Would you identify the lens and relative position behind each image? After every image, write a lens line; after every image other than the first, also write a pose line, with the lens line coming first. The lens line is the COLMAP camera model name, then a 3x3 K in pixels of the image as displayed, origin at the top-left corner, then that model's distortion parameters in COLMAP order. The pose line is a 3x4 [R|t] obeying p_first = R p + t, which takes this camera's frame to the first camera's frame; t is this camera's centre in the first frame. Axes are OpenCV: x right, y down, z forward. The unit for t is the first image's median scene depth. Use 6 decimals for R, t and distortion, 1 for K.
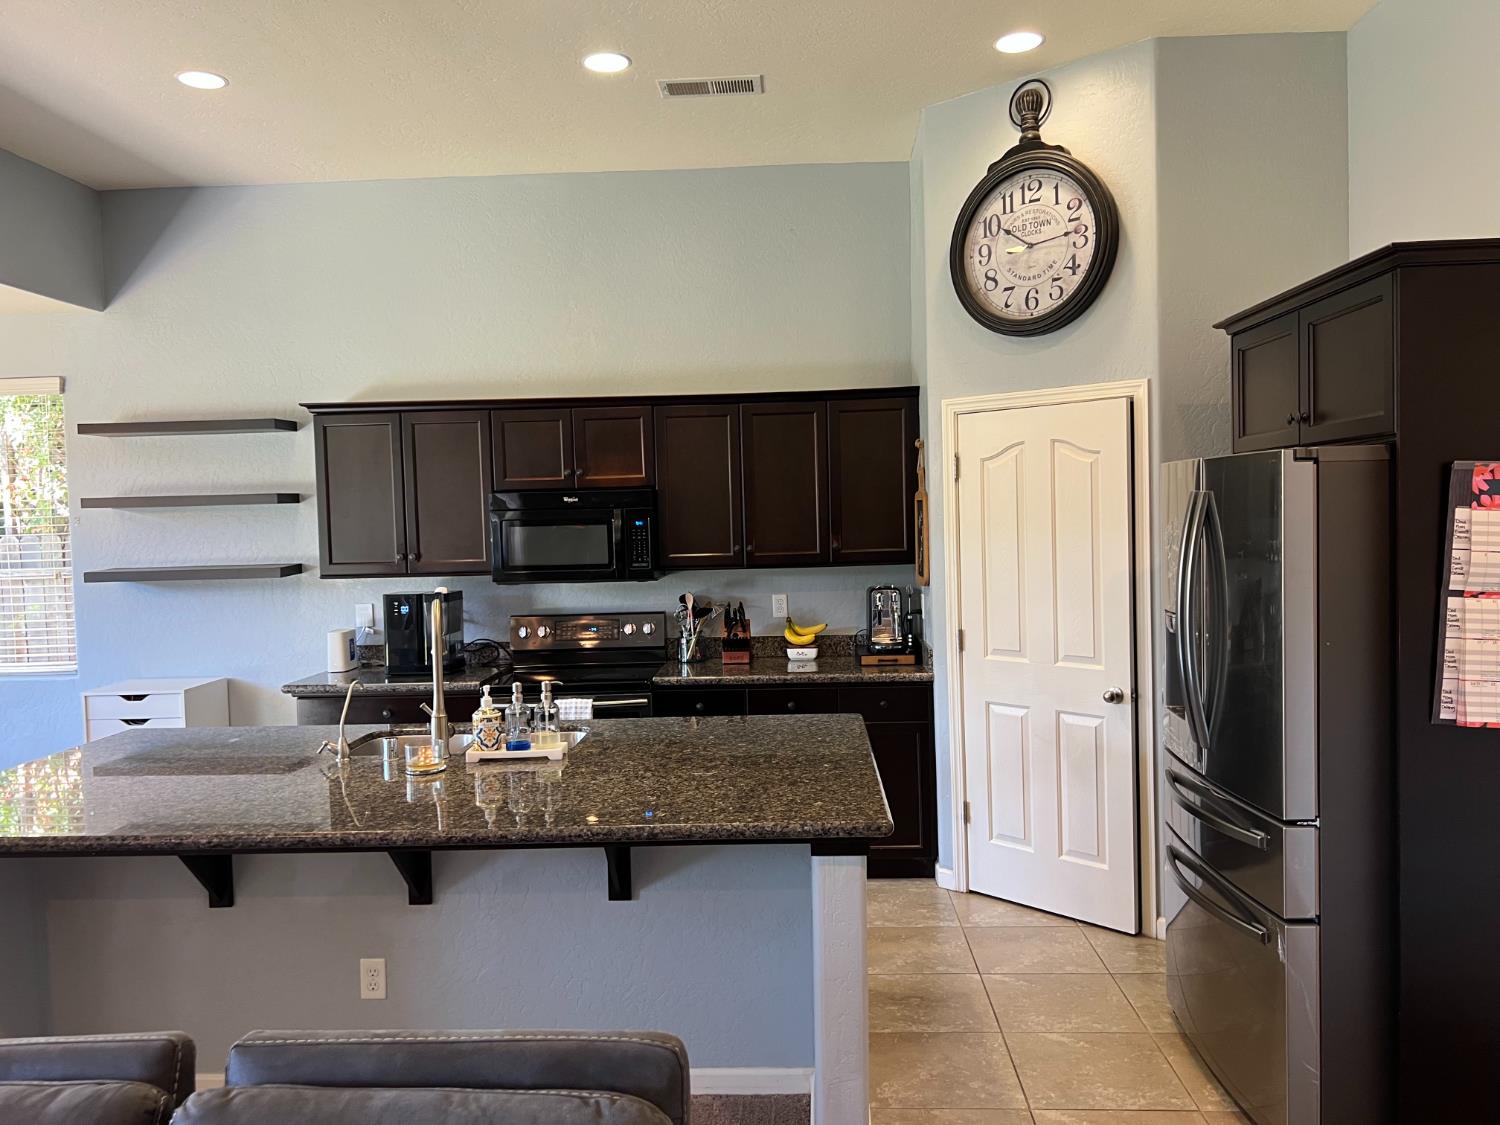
lens RADIAL K [[1119.8, 0, 750.0], [0, 1119.8, 562.5], [0, 0, 1]] dist [0.005982, 0.000565]
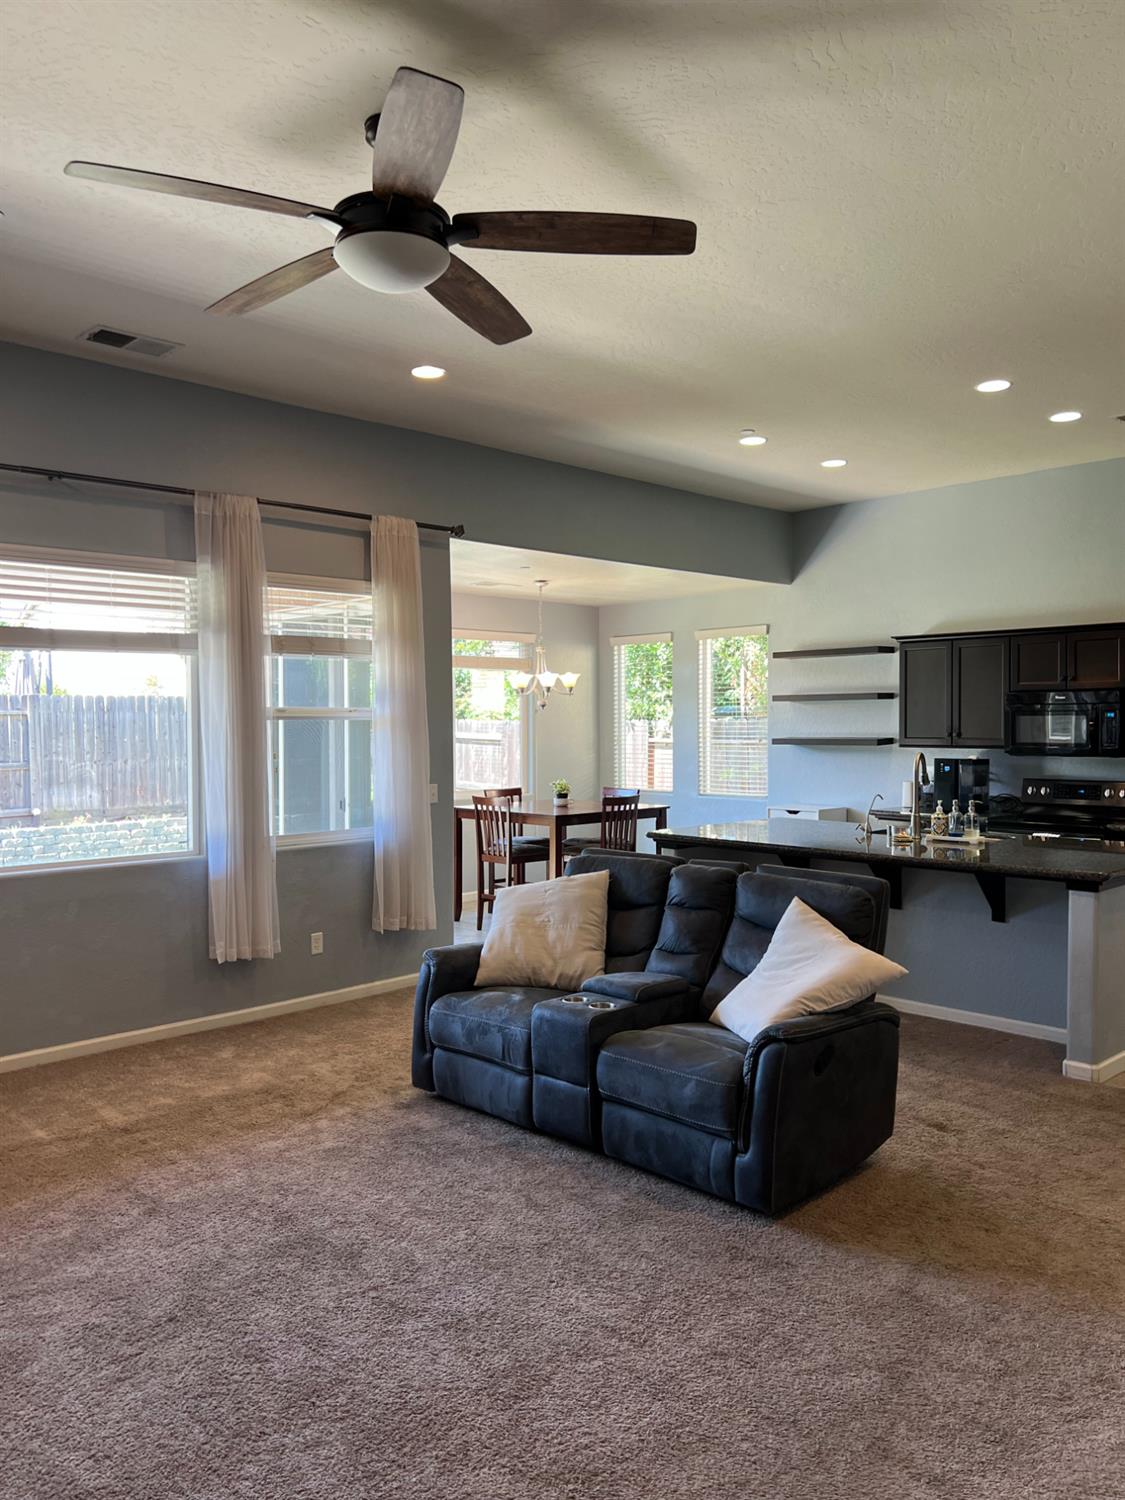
lens RADIAL K [[1119.8, 0, 562.5], [0, 1119.8, 750.0], [0, 0, 1]] dist [0.005982, 0.000565]
pose [[0.724419, 0.039468, -0.688229, 0.360104], [-0.042534, 0.999017, 0.012520, 0.019110], [0.688047, 0.020203, 0.725385, -0.472974]]
